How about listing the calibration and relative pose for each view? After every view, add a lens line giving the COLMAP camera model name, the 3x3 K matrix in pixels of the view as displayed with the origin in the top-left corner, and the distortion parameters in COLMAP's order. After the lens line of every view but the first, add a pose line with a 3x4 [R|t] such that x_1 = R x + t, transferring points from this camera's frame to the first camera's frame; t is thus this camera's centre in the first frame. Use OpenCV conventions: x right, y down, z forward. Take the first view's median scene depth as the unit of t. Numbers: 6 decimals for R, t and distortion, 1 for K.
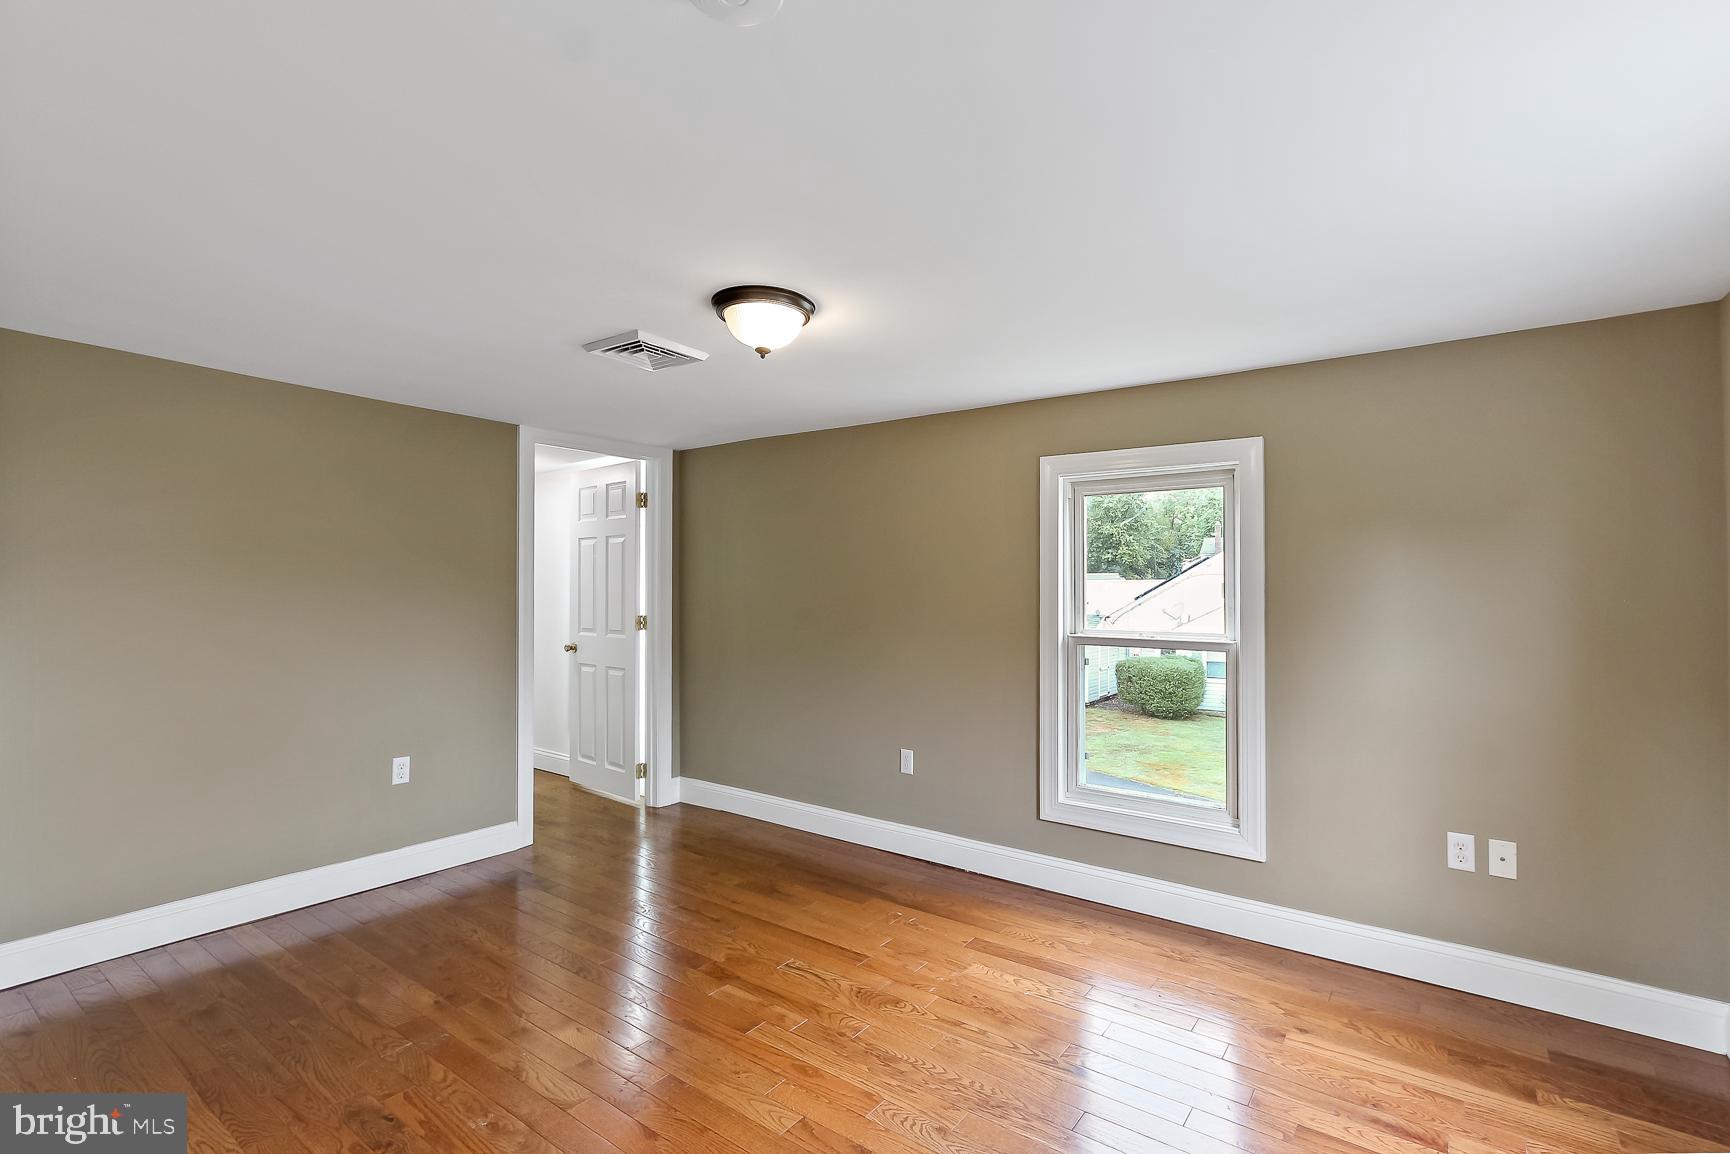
lens RADIAL K [[790.2, 0, 870.0], [0, 790.2, 576.3], [0, 0, 1]] dist [-0.001153, 0.001132]
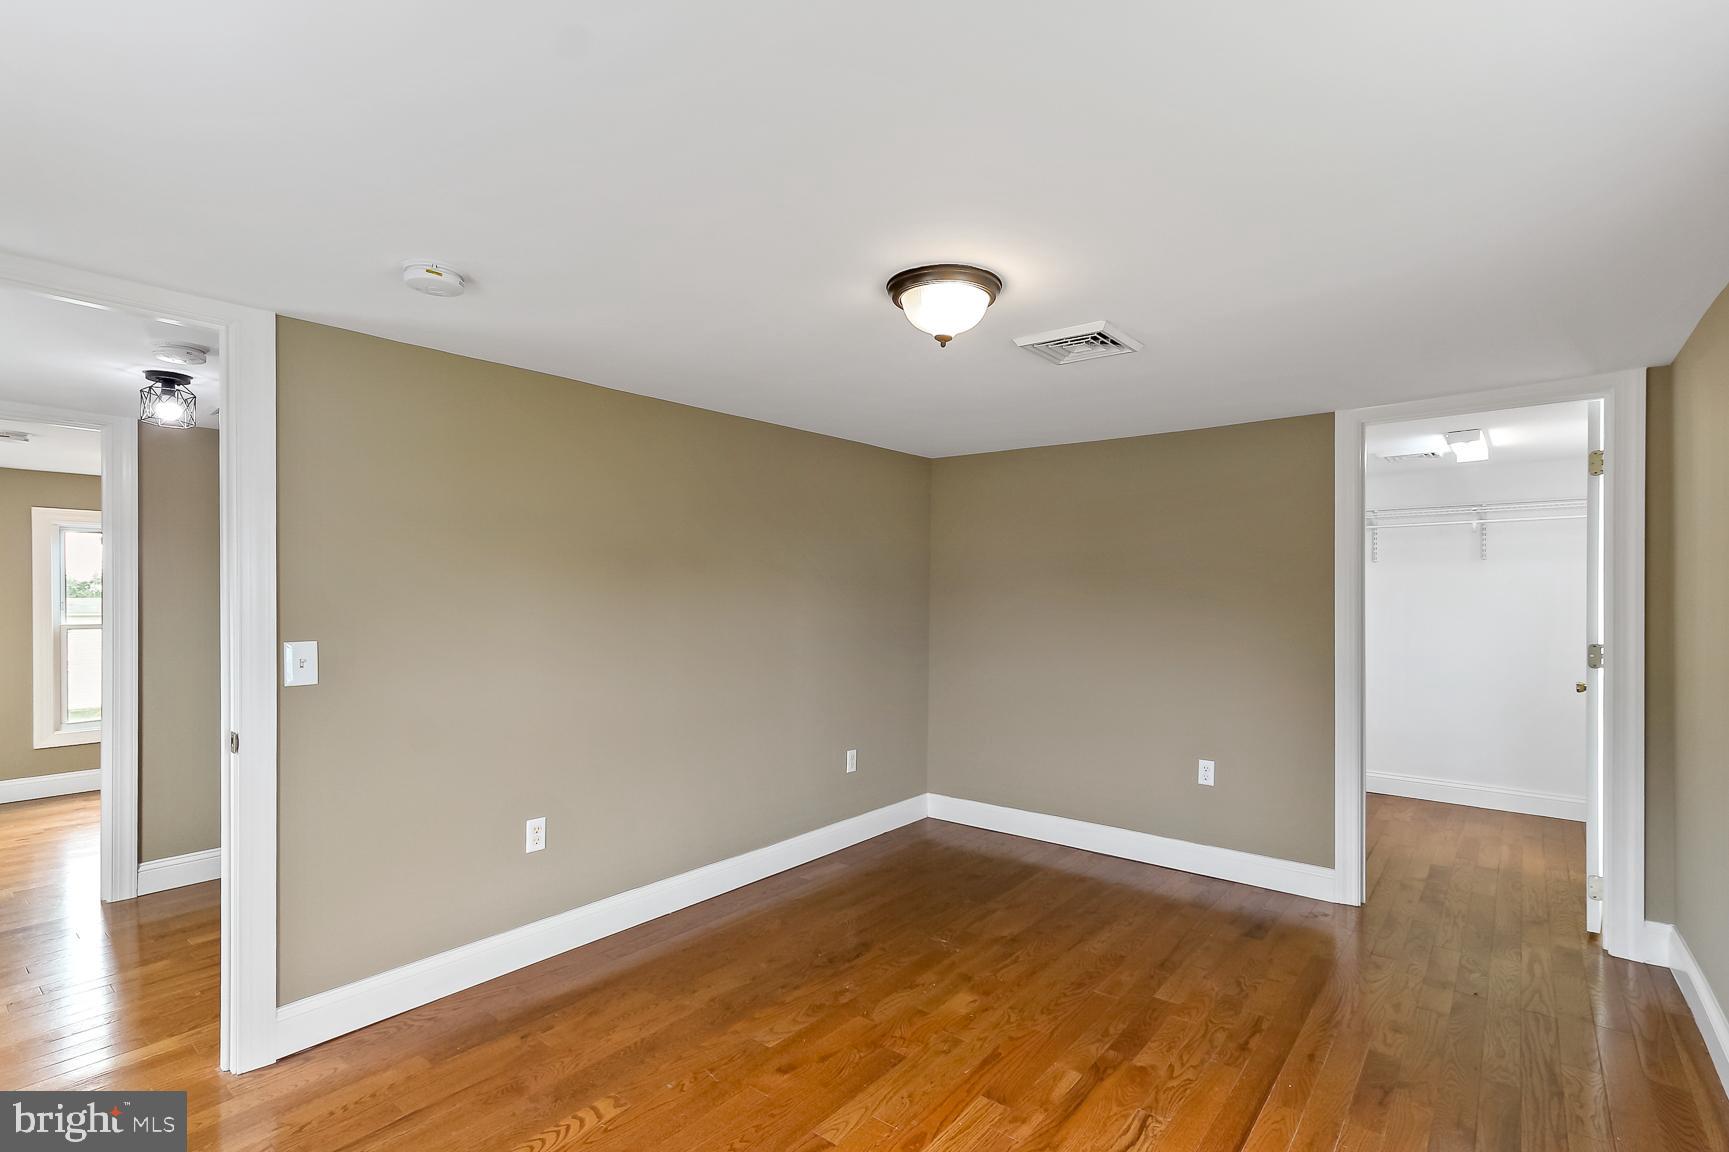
lens RADIAL K [[789.8, 0, 883.9], [0, 789.8, 606.3], [0, 0, 1]] dist [-0.001153, 0.001132]
pose [[-0.025137, 0.006907, -0.999660, 0.523192], [0.018356, 0.999811, 0.006446, 0.006595], [0.999515, -0.018187, -0.025259, 0.645029]]
